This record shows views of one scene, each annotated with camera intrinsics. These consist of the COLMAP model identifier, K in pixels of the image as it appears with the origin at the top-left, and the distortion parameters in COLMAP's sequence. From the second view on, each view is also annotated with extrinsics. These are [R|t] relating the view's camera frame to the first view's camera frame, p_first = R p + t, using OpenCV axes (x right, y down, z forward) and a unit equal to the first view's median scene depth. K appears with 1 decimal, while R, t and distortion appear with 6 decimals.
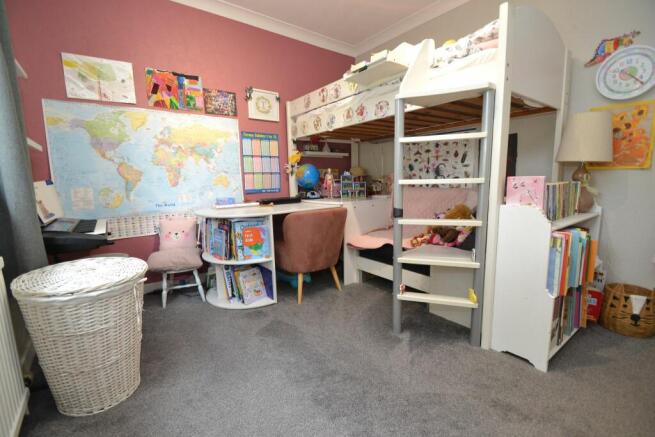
lens RADIAL K [[290.9, 0, 324.4], [0, 290.9, 216.5], [0, 0, 1]] dist [-0.003402, -0.005187]
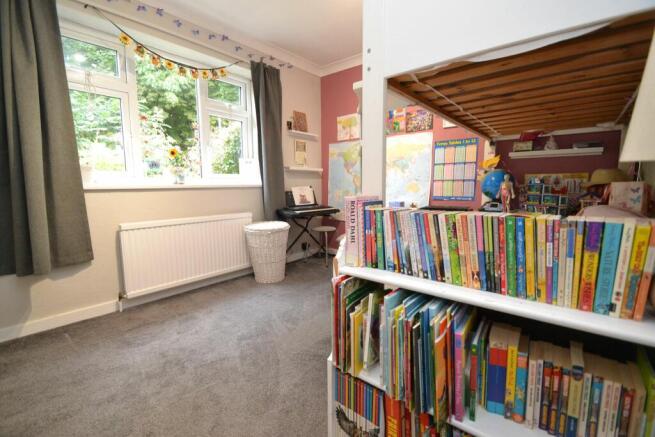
lens RADIAL K [[290.9, 0, 324.8], [0, 290.9, 216.8], [0, 0, 1]] dist [-0.003402, -0.005187]
pose [[0.237738, 0.120729, -0.963797, 0.682554], [-0.122180, 0.988081, 0.093633, -0.068604], [0.963614, 0.095497, 0.249655, 0.358726]]
